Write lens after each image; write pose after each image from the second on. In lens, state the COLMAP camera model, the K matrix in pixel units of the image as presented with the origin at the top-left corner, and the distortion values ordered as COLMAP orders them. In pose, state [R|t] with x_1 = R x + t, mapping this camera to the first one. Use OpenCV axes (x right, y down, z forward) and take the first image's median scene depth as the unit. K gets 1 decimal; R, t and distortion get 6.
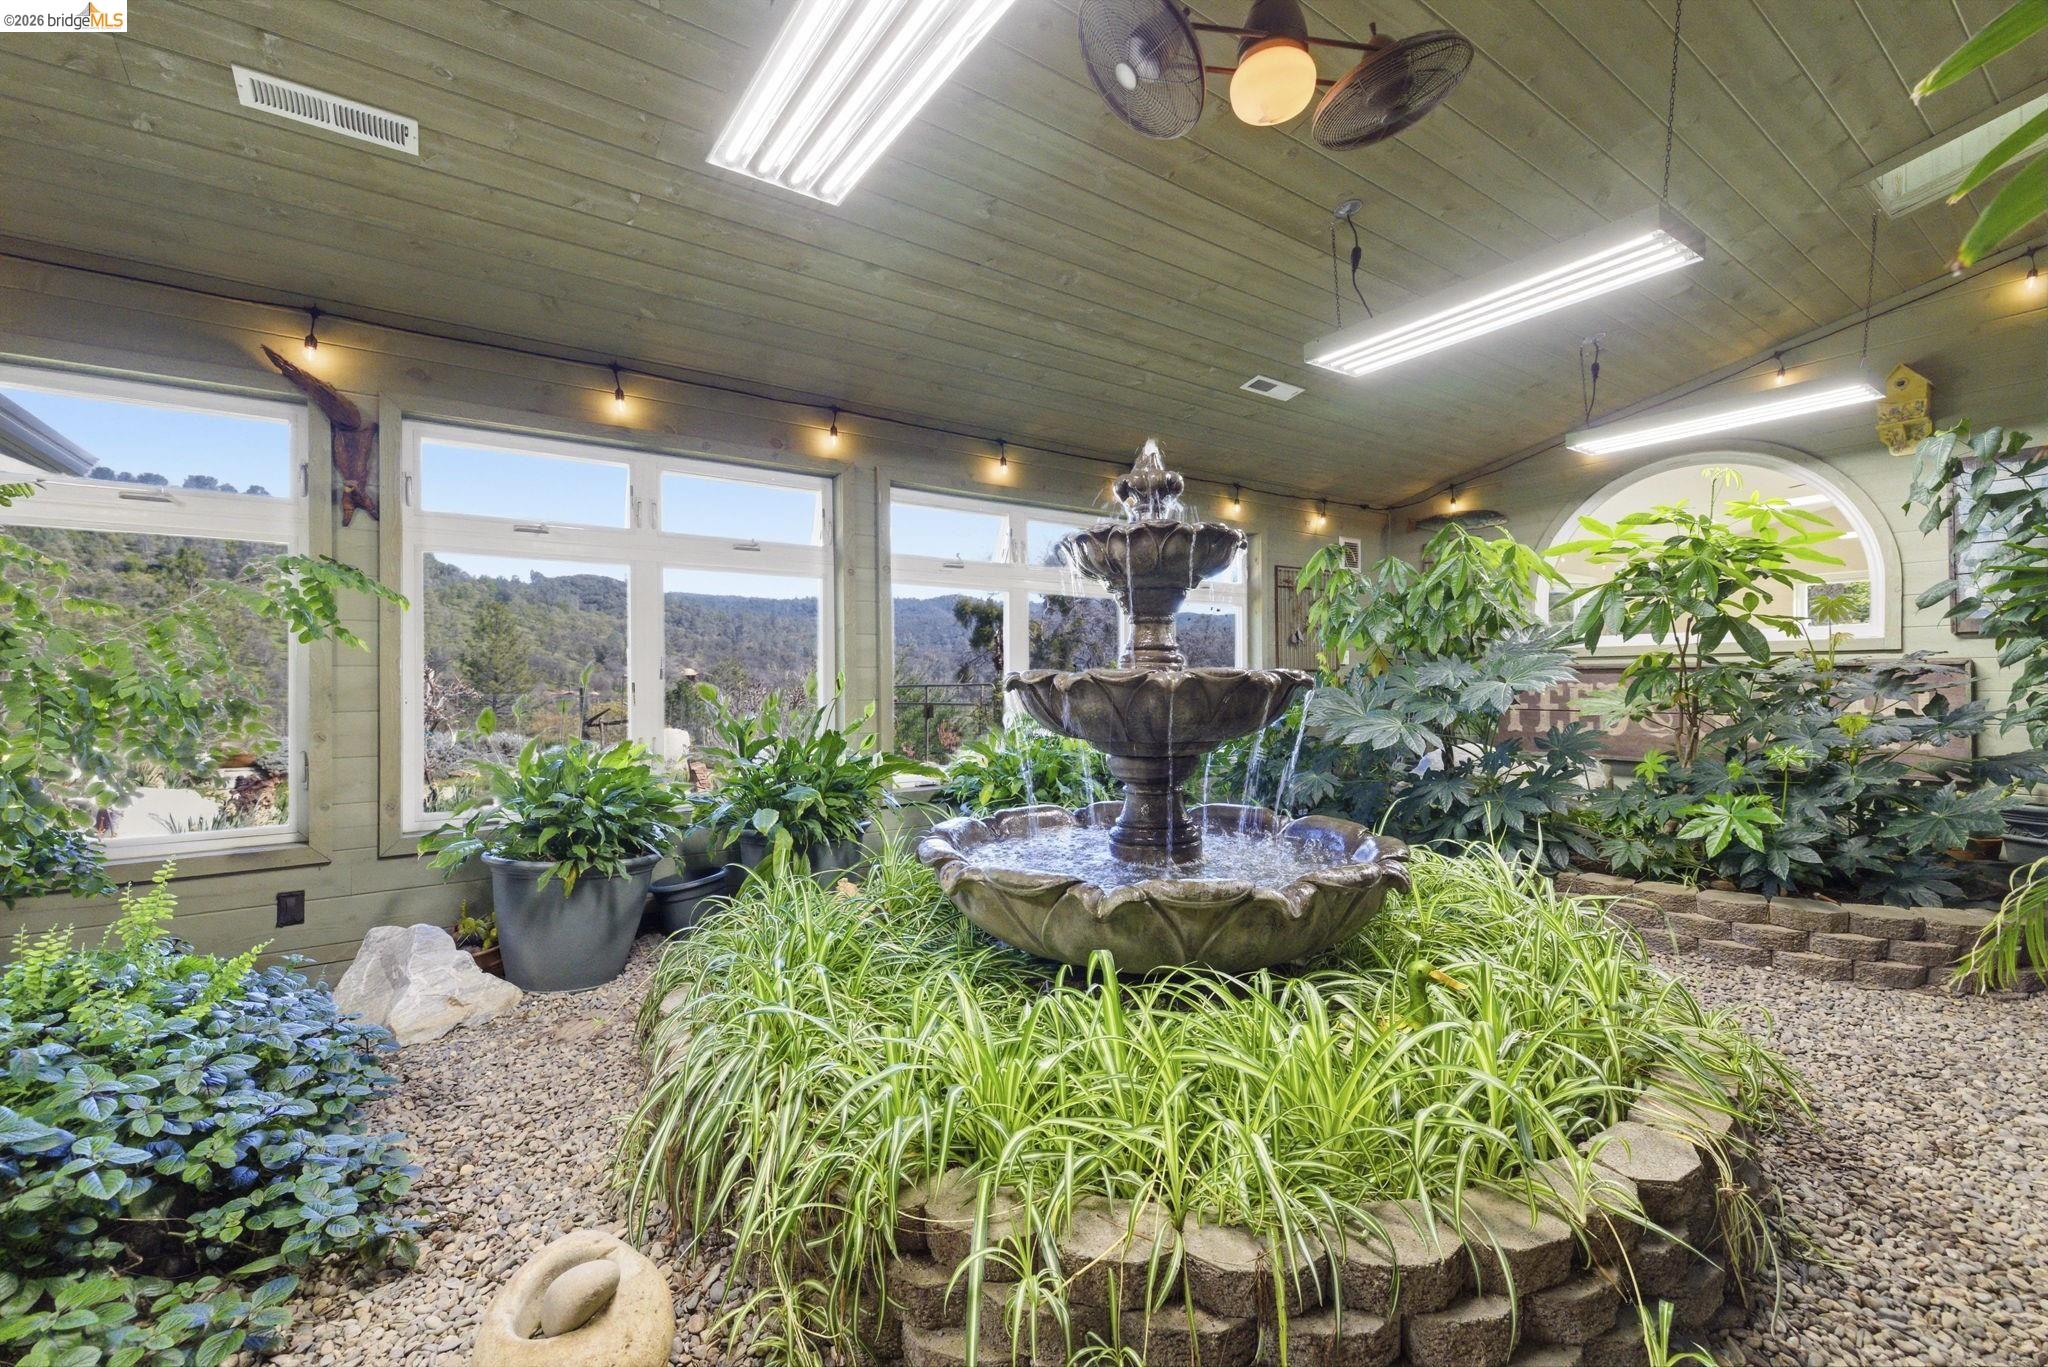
lens RADIAL K [[845.9, 0, 987.6], [0, 845.9, 691.8], [0, 0, 1]] dist [0.001792, 0.000741]
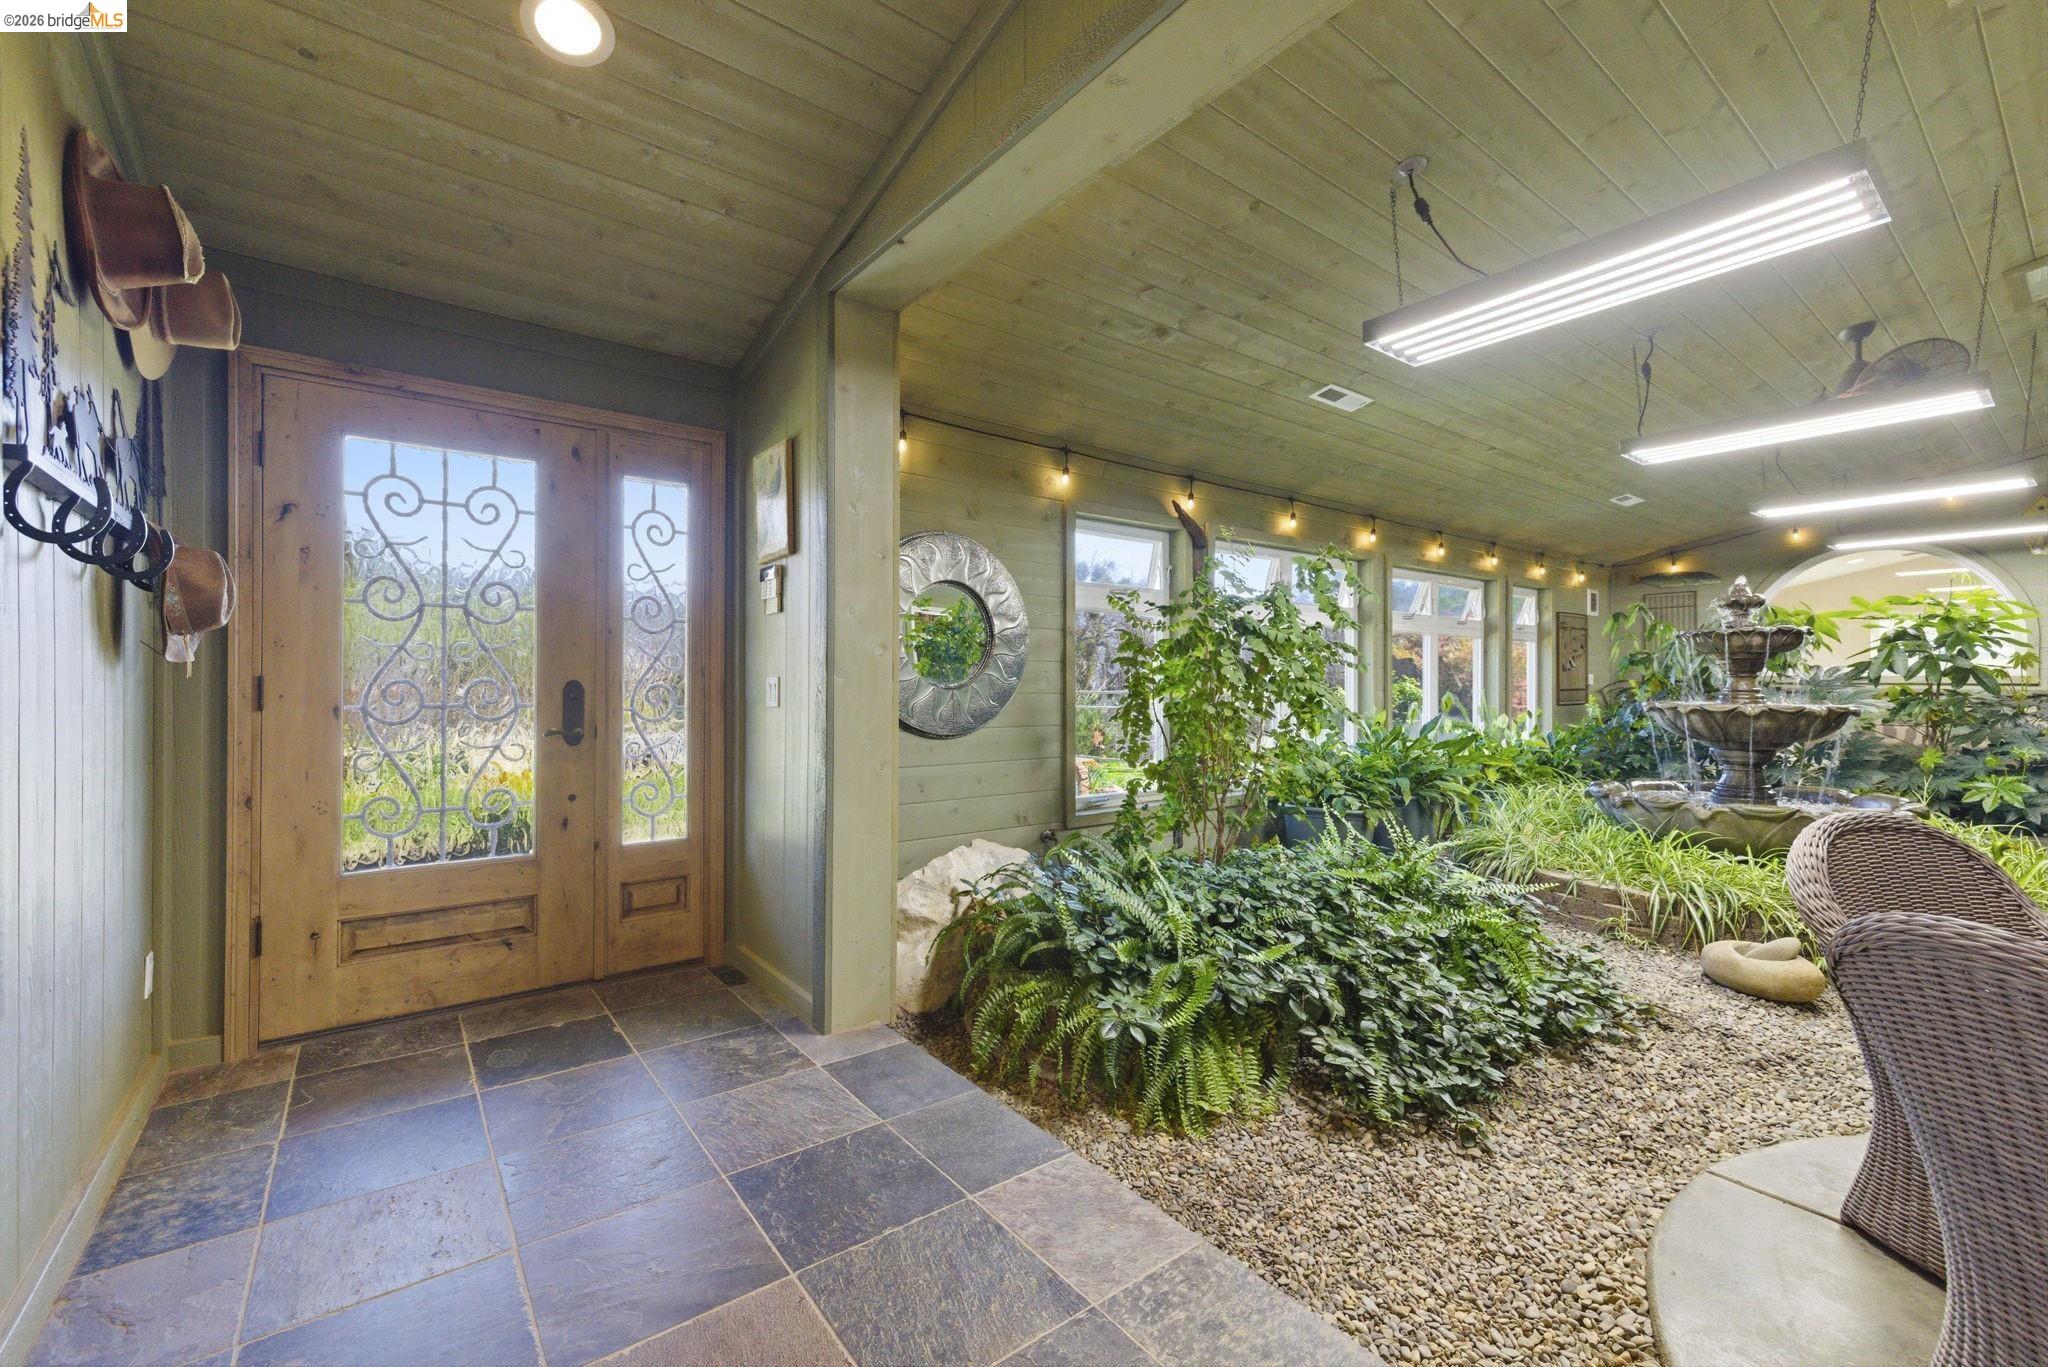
lens RADIAL K [[845.9, 0, 1023.5], [0, 845.9, 684.7], [0, 0, 1]] dist [0.001792, 0.000741]
pose [[0.997878, 0.011654, 0.064056, -0.573487], [-0.011582, 0.999932, -0.001495, -0.019343], [-0.064069, 0.000749, 0.997945, -0.282119]]
